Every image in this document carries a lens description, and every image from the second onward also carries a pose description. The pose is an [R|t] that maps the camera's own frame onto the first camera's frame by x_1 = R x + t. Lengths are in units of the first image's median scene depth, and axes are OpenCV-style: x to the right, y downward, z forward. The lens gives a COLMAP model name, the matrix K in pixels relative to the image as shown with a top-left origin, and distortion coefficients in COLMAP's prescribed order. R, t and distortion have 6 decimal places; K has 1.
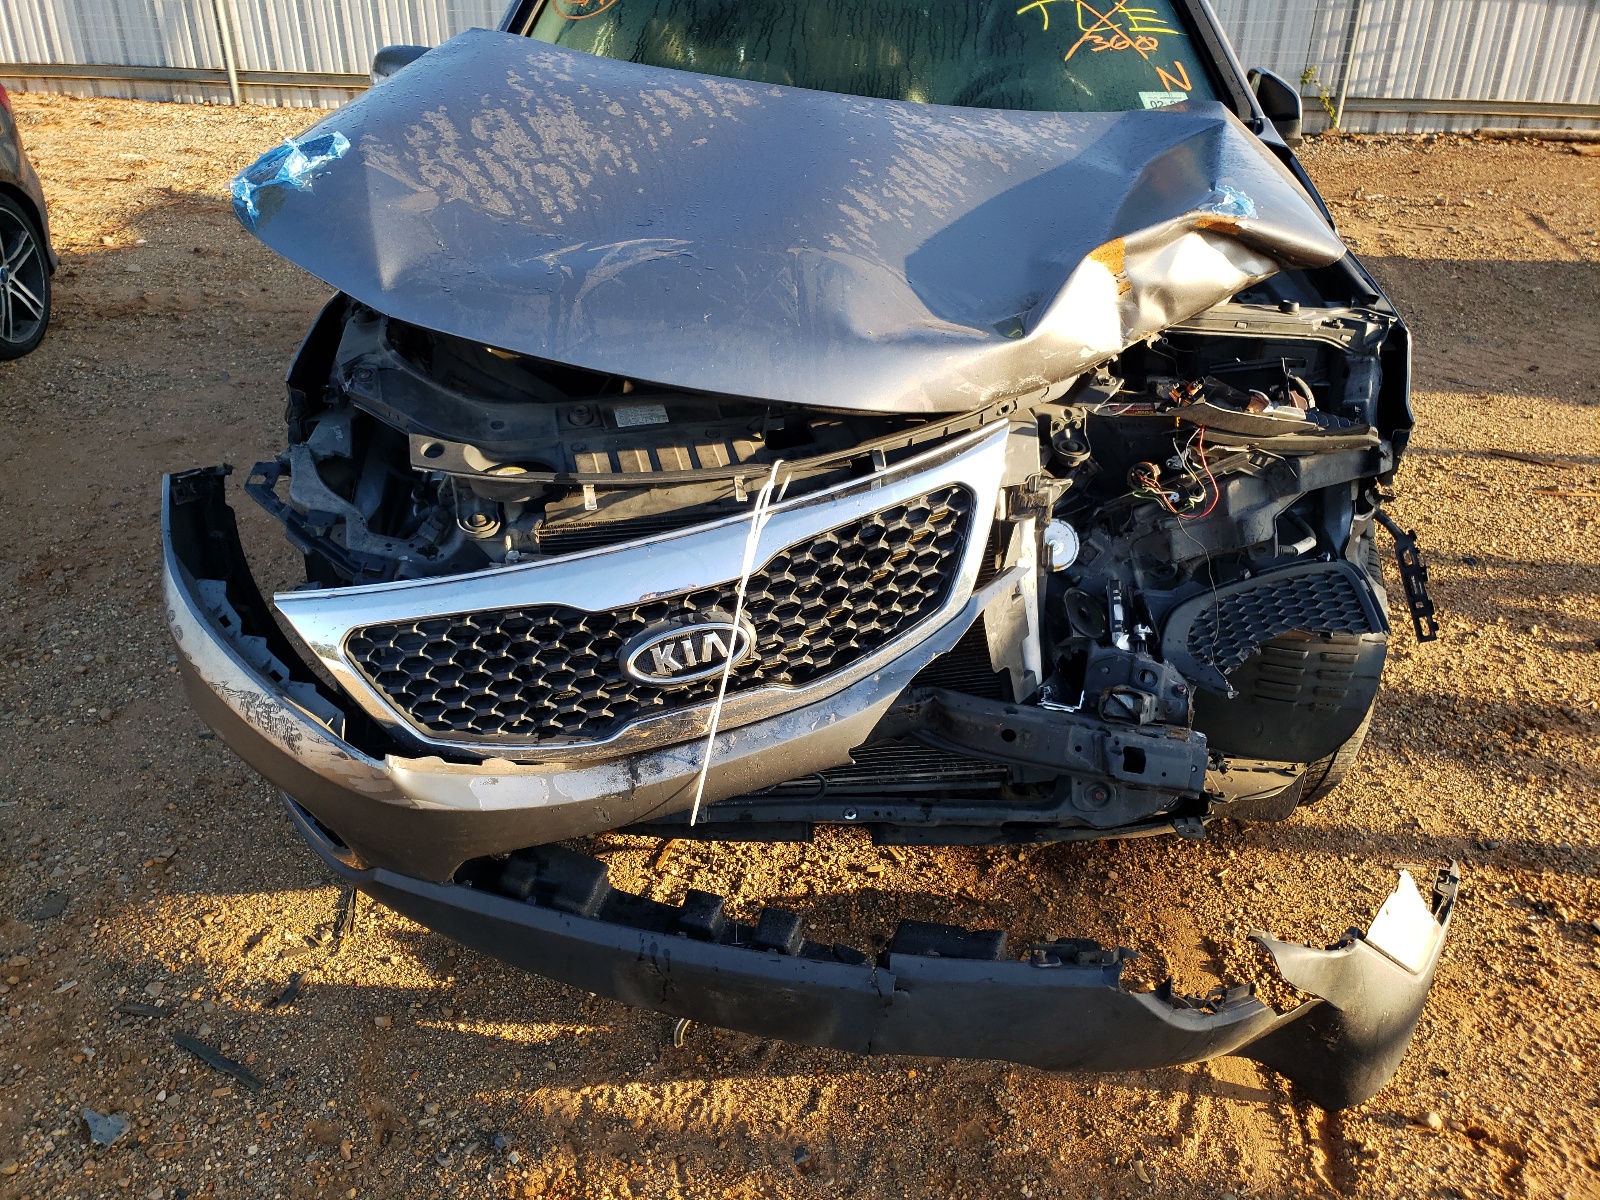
lens RADIAL K [[1232.9, 0, 800.0], [0, 1232.9, 600.0], [0, 0, 1]] dist [-0.004435, 0.007248]
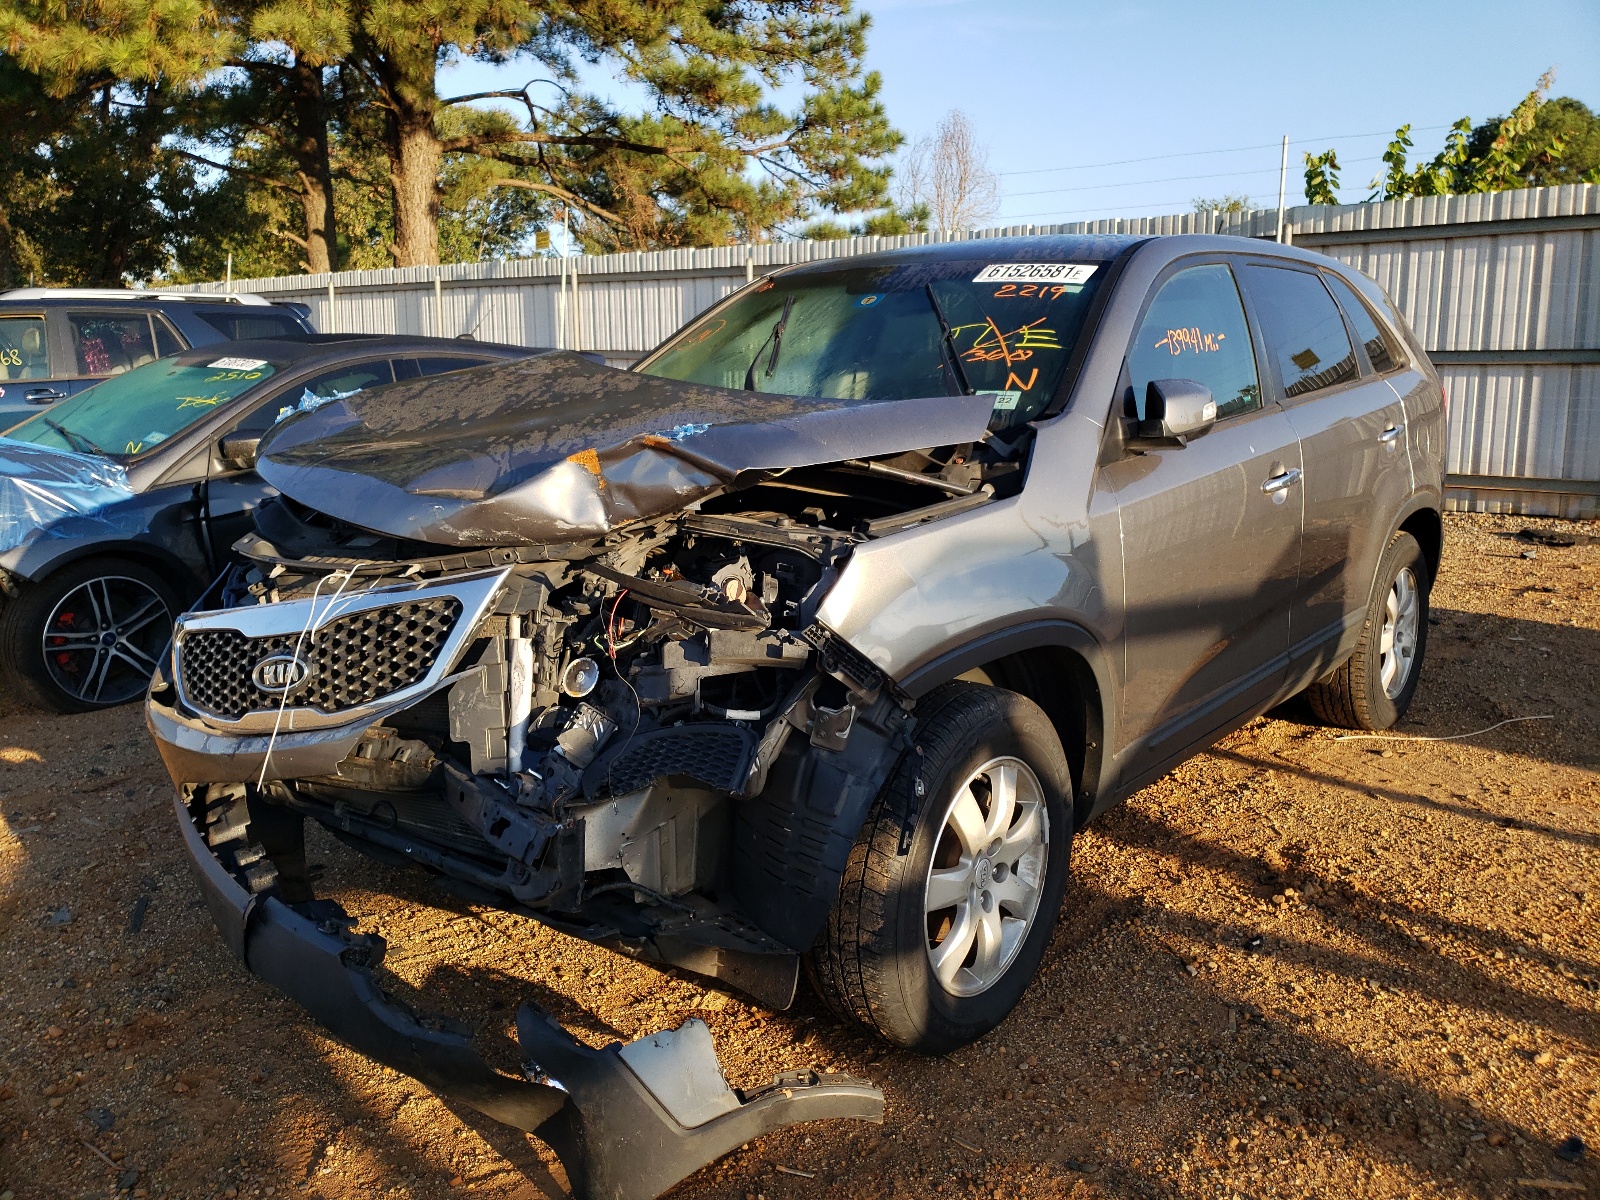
lens RADIAL K [[1230.7, 0, 800.0], [0, 1230.7, 600.0], [0, 0, 1]] dist [-0.011258, -0.001970]
pose [[0.779164, 0.096870, -0.619289, 1.179506], [-0.278800, 0.938436, -0.203983, 0.077841], [0.561403, 0.331594, 0.758203, 0.141558]]
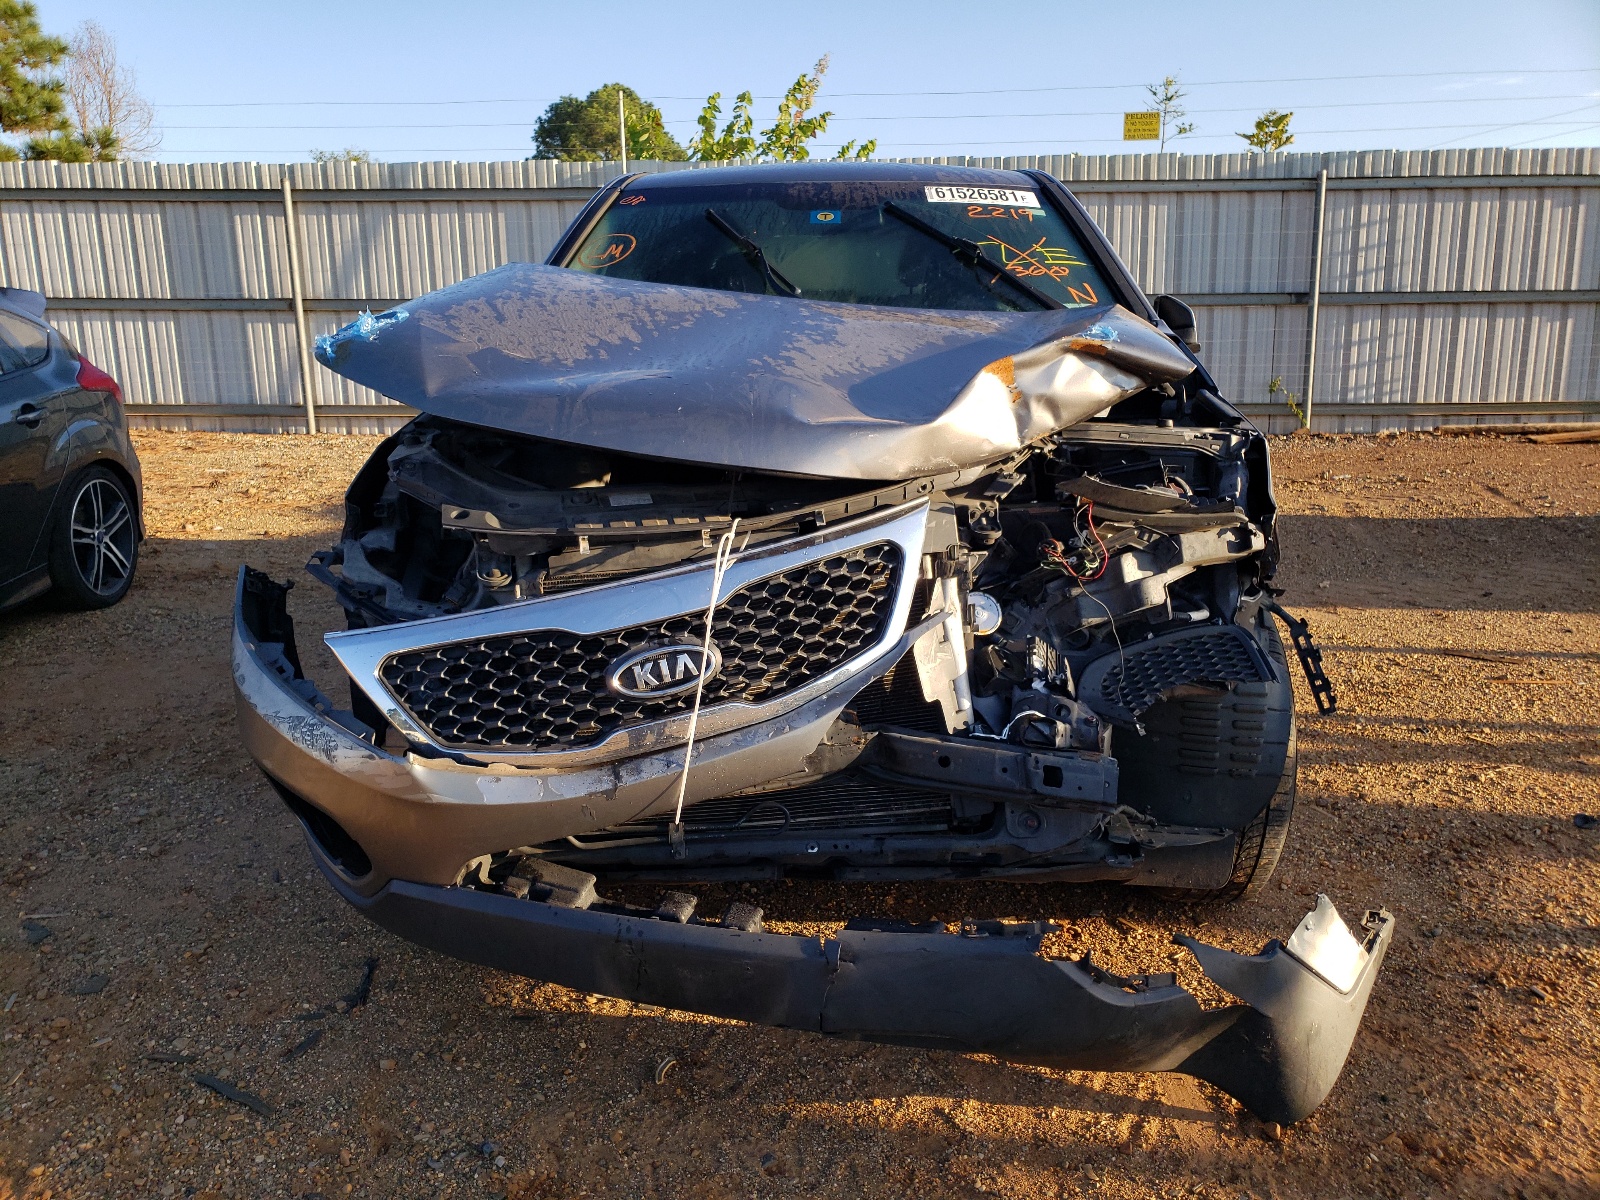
lens RADIAL K [[1221.4, 0, 801.9], [0, 1221.4, 589.6], [0, 0, 1]] dist [-0.002448, 0.002622]
pose [[0.999477, -0.023729, -0.021973, 0.062066], [0.017093, 0.964385, -0.263950, 0.243951], [0.027454, 0.263437, 0.964286, -0.140578]]
